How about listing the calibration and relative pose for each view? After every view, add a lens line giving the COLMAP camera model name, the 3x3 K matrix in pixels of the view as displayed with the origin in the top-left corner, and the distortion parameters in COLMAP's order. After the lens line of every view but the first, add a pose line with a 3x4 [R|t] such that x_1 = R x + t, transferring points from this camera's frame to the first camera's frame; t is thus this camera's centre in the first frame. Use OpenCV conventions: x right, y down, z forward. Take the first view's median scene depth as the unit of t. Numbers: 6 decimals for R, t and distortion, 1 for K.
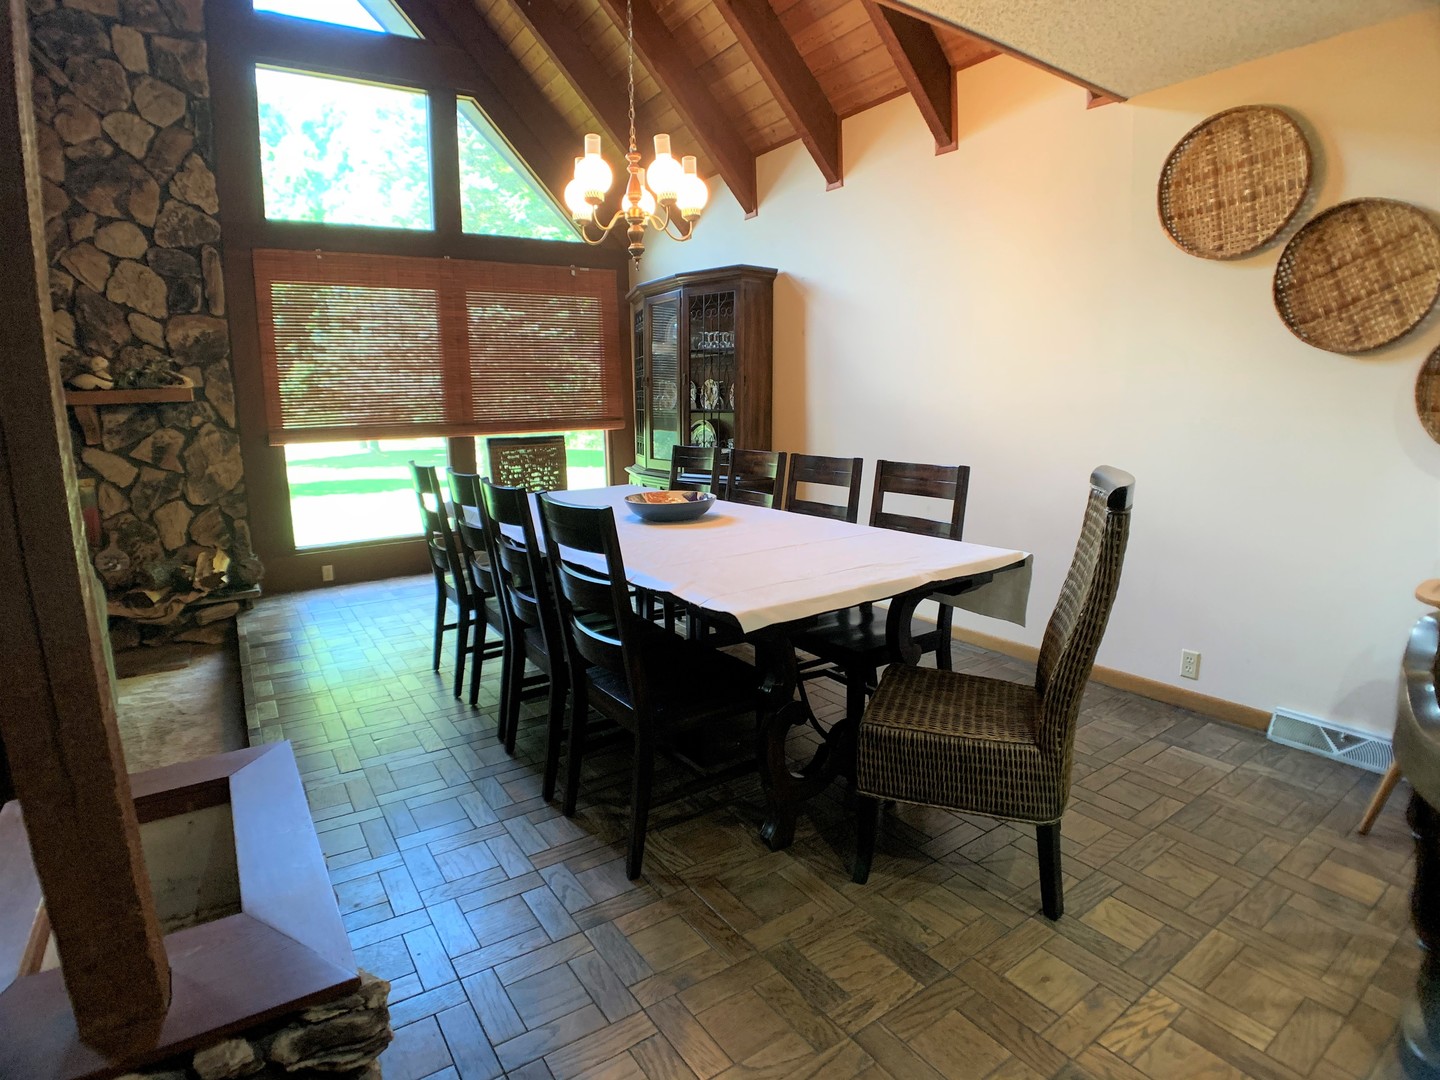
lens RADIAL K [[767.7, 0, 720.0], [0, 767.7, 540.0], [0, 0, 1]] dist [-0.102804, 0.022491]
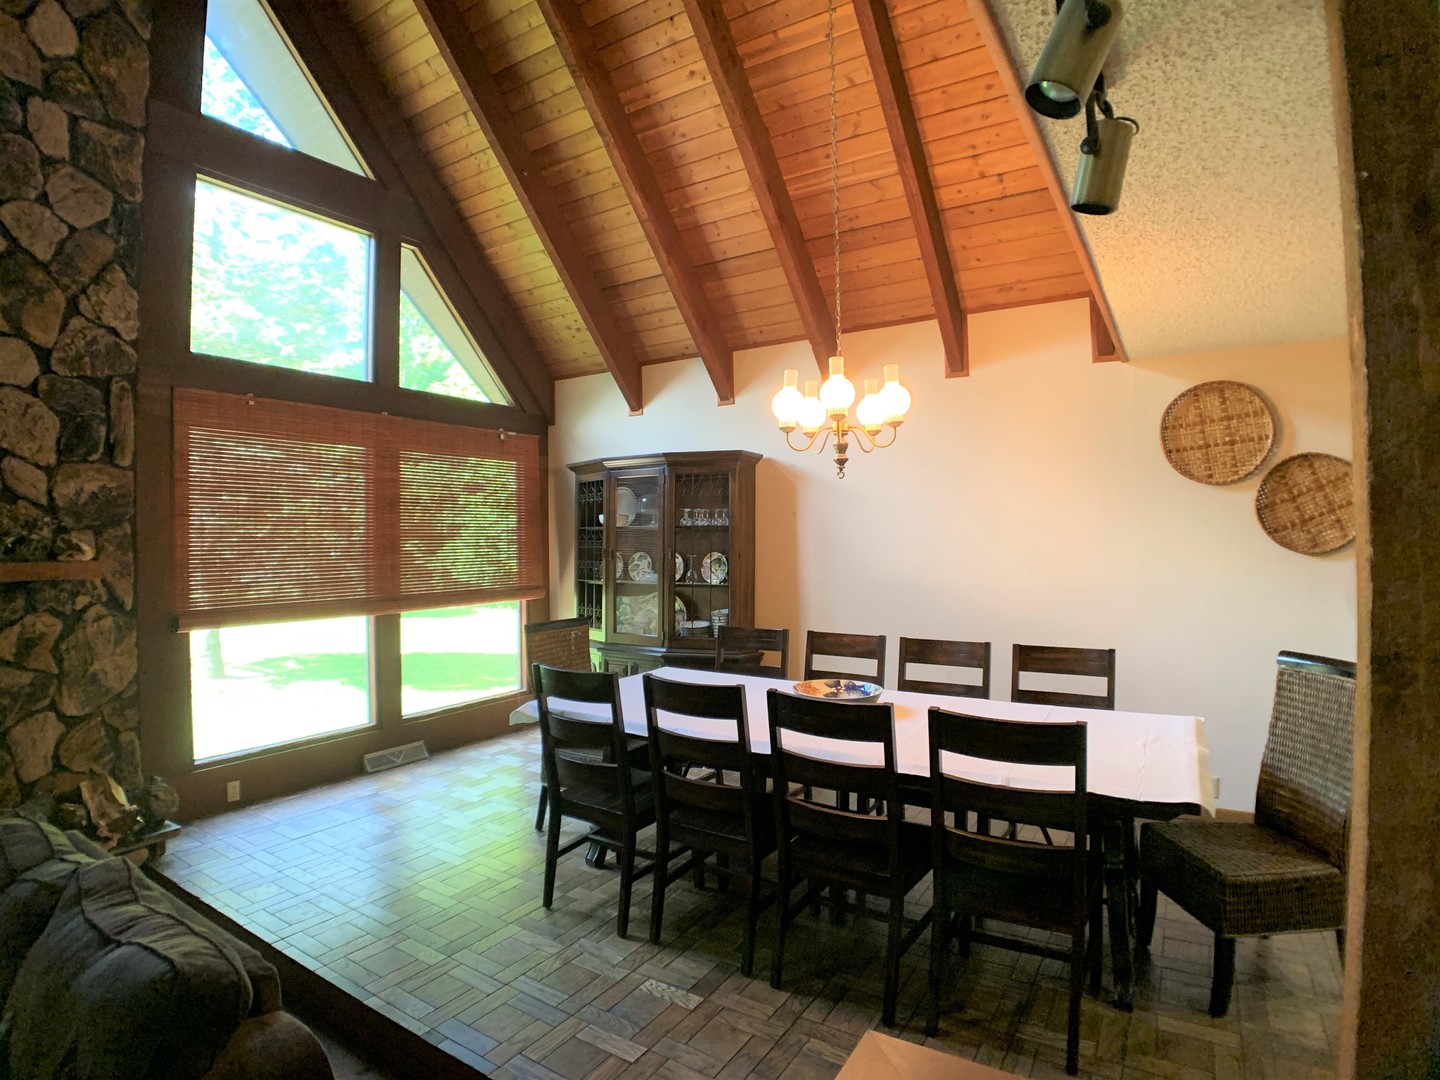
lens RADIAL K [[767.7, 0, 720.0], [0, 767.7, 540.0], [0, 0, 1]] dist [-0.102804, 0.022491]
pose [[0.915722, 0.008393, 0.401725, -0.437764], [0.064924, 0.983554, -0.168541, -0.063251], [-0.396533, 0.180418, 0.900117, 0.074962]]
